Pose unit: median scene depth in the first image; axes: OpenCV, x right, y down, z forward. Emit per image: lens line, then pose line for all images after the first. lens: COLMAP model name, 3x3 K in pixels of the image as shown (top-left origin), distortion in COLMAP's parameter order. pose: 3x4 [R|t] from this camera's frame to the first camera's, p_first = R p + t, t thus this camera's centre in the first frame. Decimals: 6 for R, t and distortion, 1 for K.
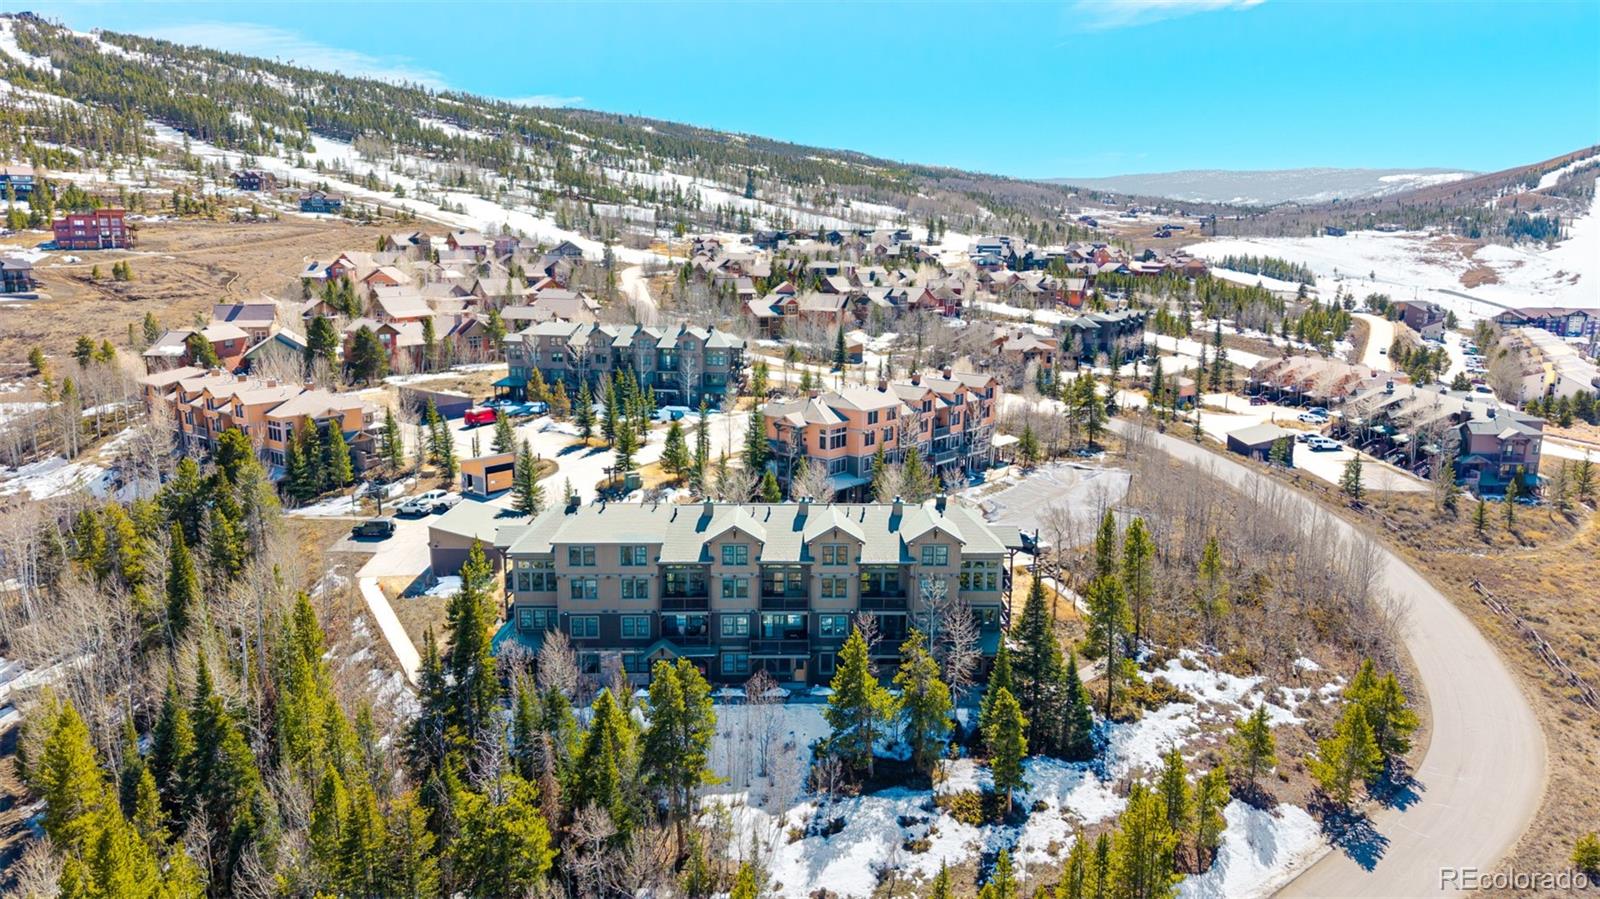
lens RADIAL K [[1061.7, 0, 805.3], [0, 1061.7, 444.3], [0, 0, 1]] dist [0.026621, -0.028709]
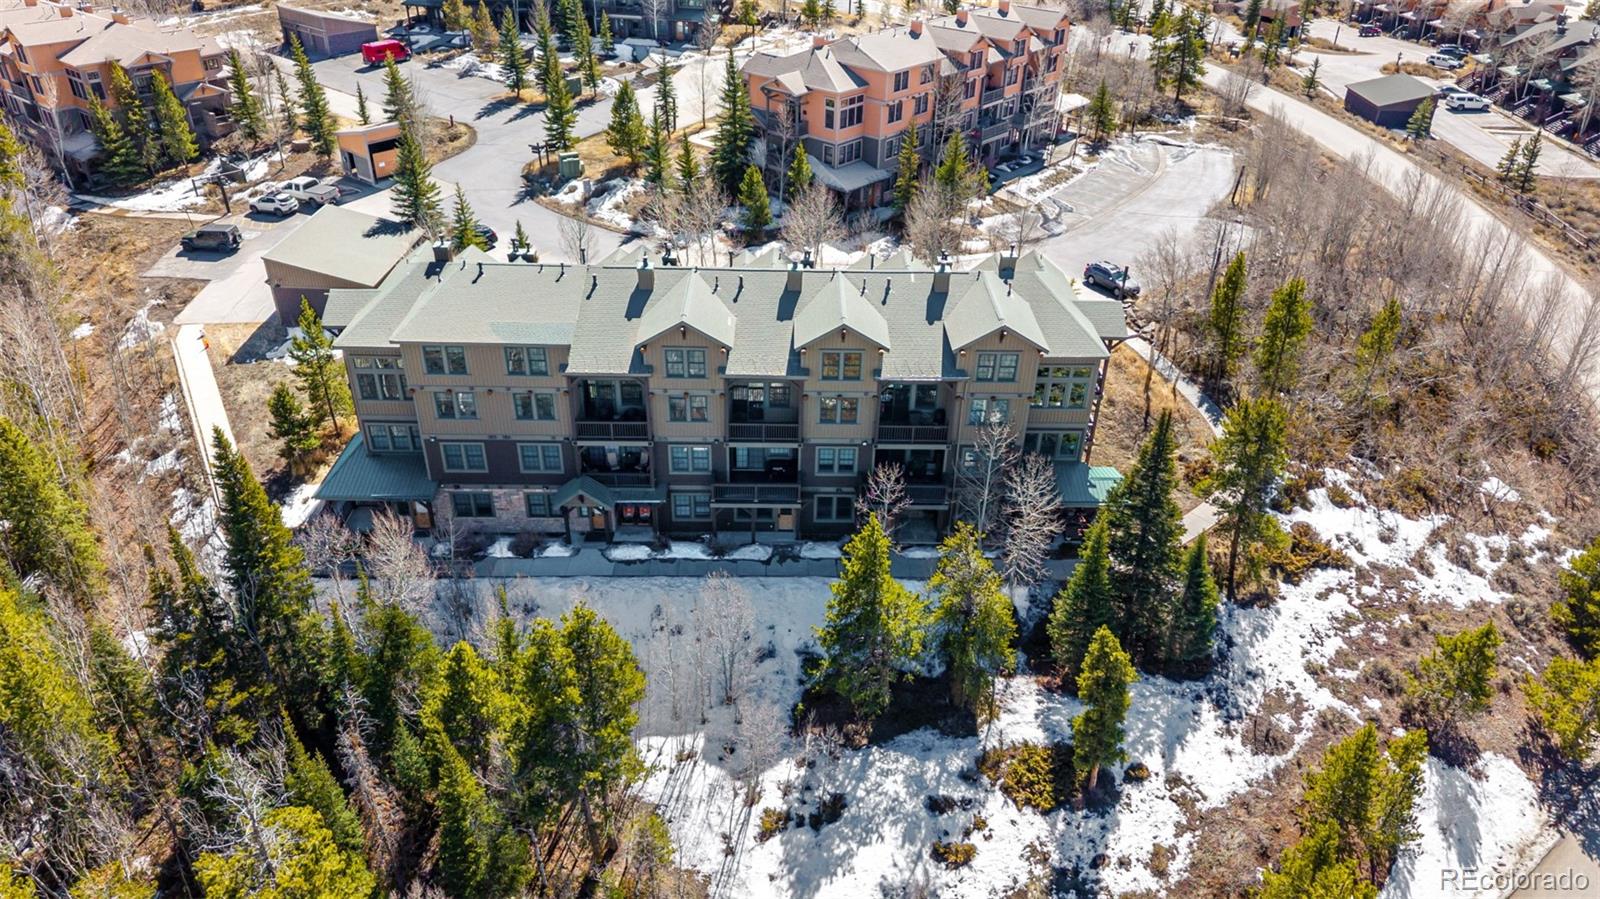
lens RADIAL K [[1061.7, 0, 803.4], [0, 1061.7, 451.9], [0, 0, 1]] dist [0.026621, -0.028709]
pose [[0.999835, 0.017933, -0.003016, 0.004500], [-0.015686, 0.934438, 0.355780, -0.044023], [0.009199, -0.355674, 0.934565, 0.230139]]
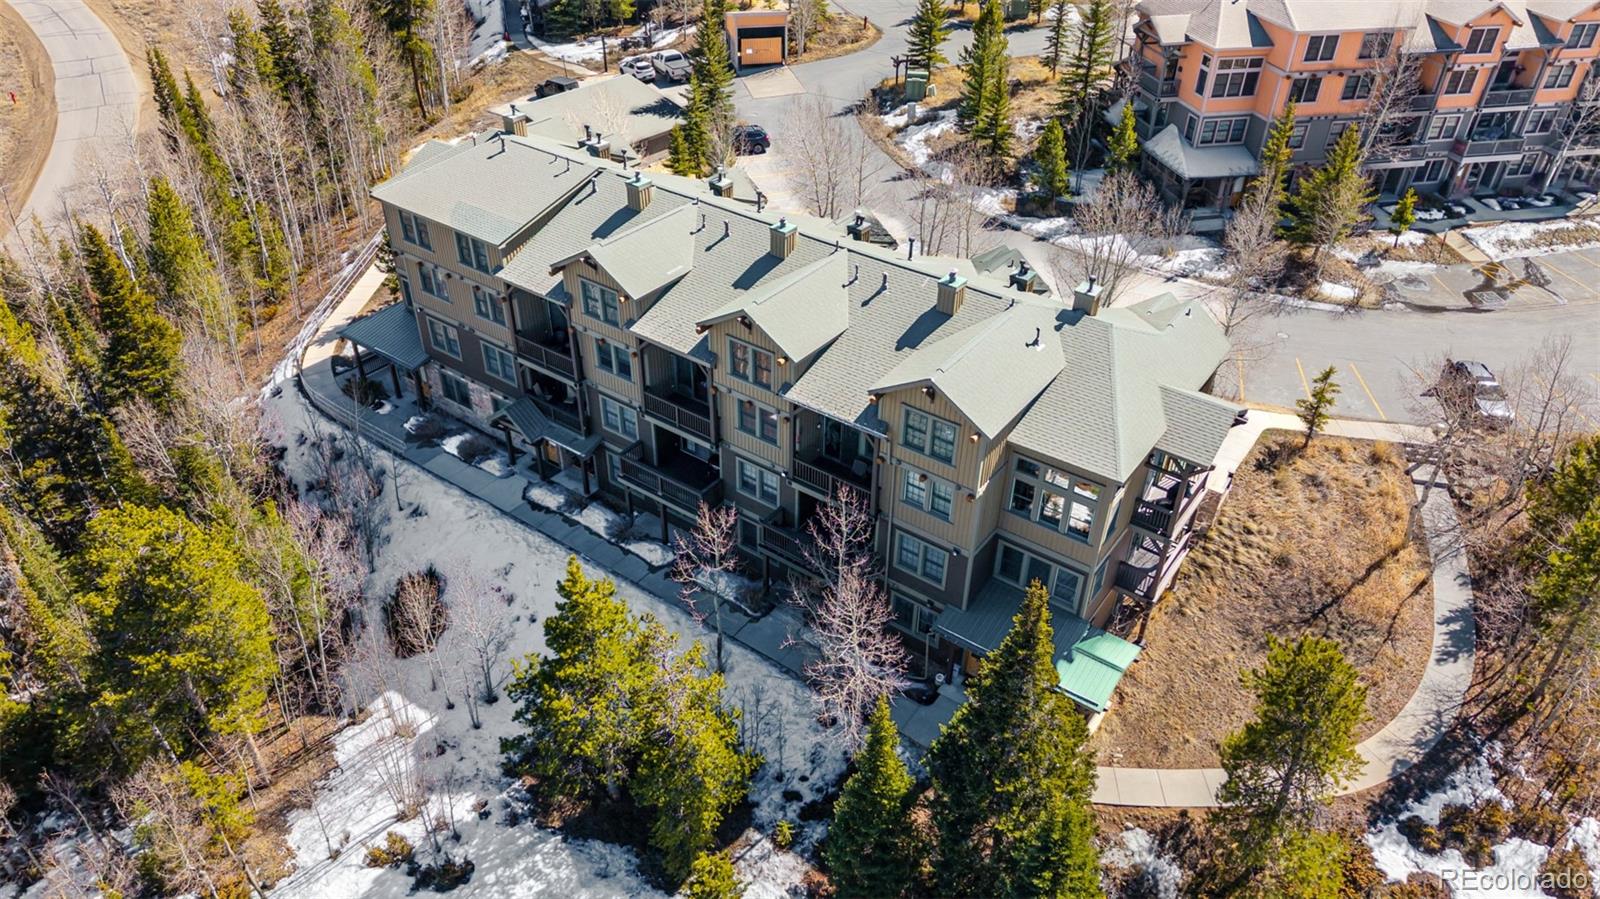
lens RADIAL K [[1061.7, 0, 808.7], [0, 1061.7, 447.0], [0, 0, 1]] dist [0.026621, -0.028709]
pose [[0.796030, 0.356716, -0.488968, 0.179973], [-0.130088, 0.889822, 0.437371, -0.045225], [0.591112, -0.284552, 0.754730, 0.385589]]
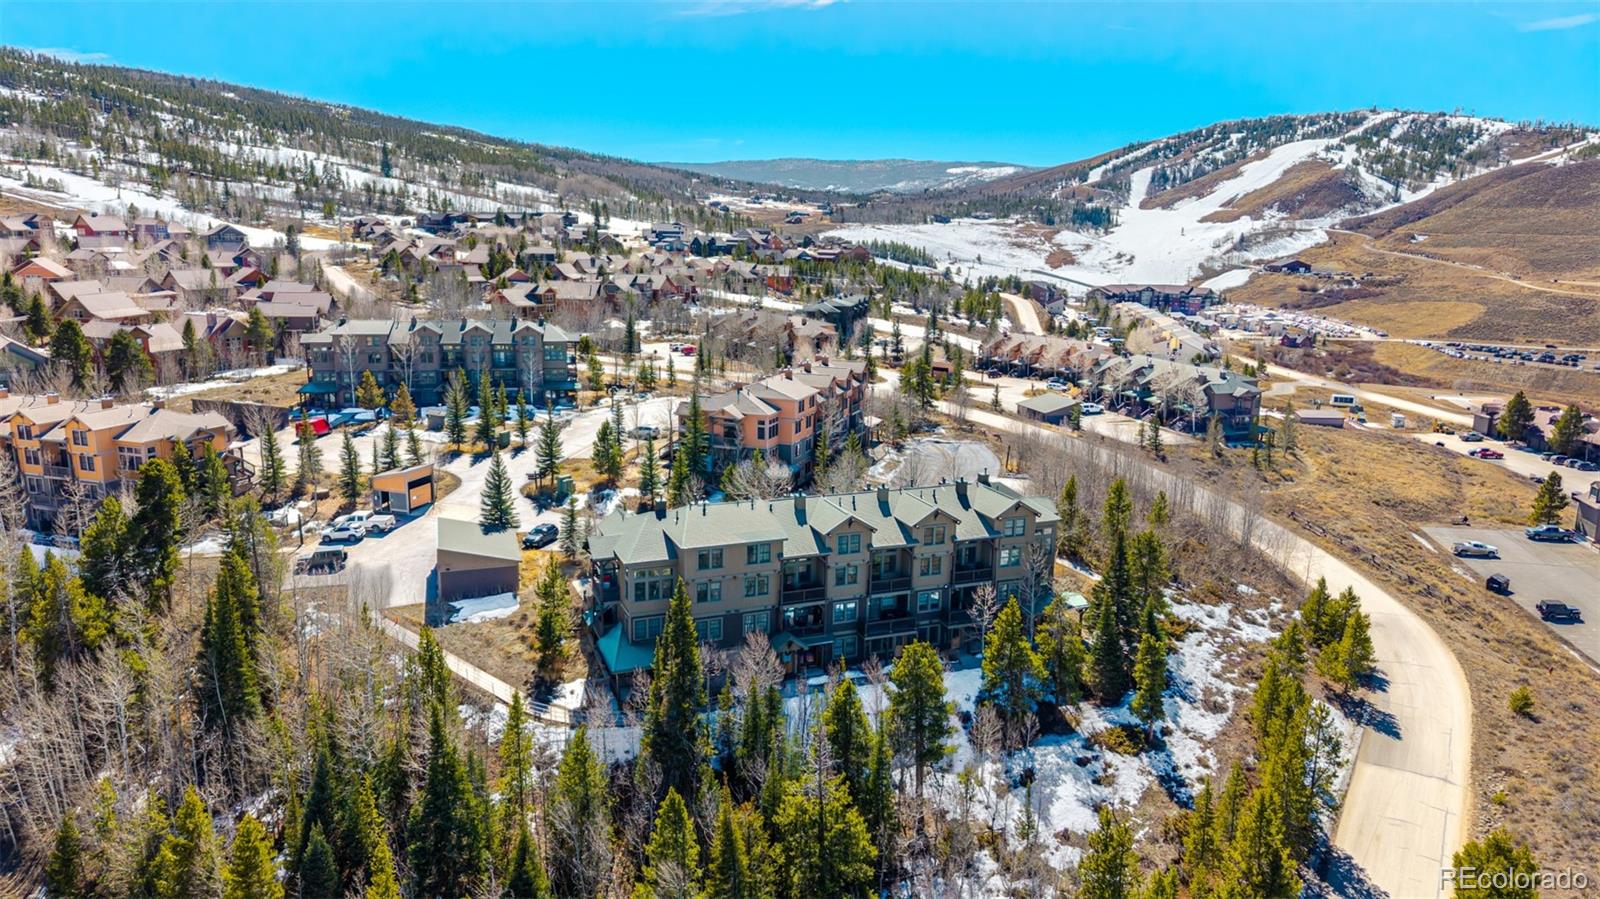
lens RADIAL K [[1061.7, 0, 802.9], [0, 1061.7, 442.6], [0, 0, 1]] dist [0.026621, -0.028709]
pose [[0.940514, -0.064024, 0.333668, -0.270729], [0.059471, 0.997945, 0.023856, -0.013437], [-0.334509, -0.002594, 0.942389, 0.019517]]
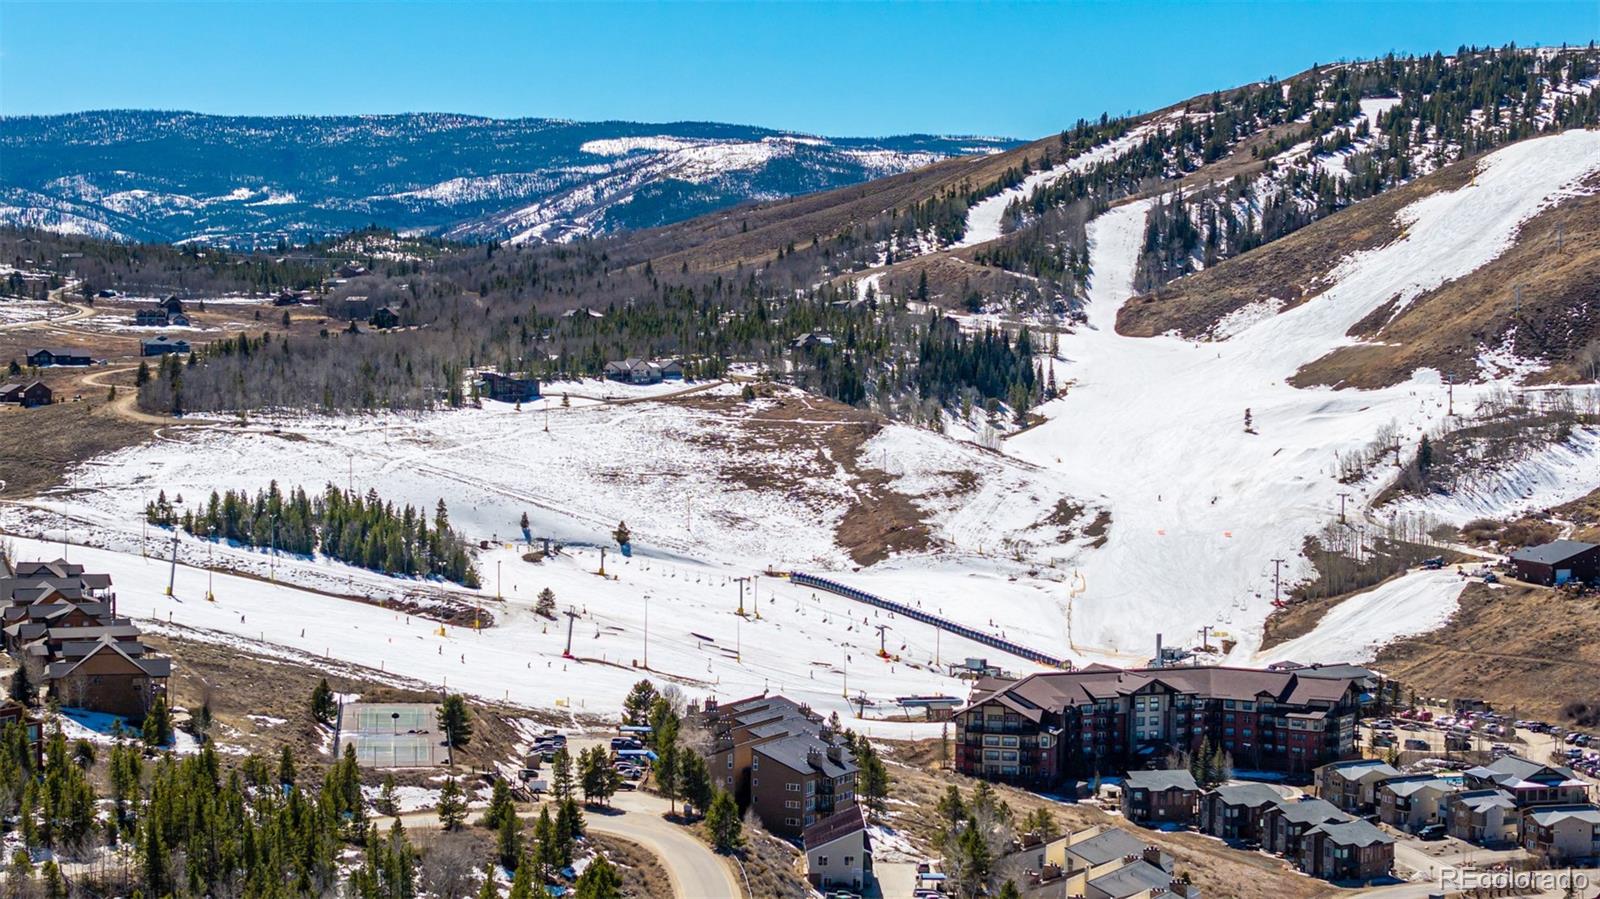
lens RADIAL K [[3254.3, 0, 791.0], [0, 3254.3, 451.9], [0, 0, 1]] dist [0.010459, 0.000000]
pose [[0.855820, -0.027977, 0.516516, 0.307267], [0.105162, 0.987093, -0.120779, -0.446148], [-0.506471, 0.157683, 0.847716, 0.661290]]
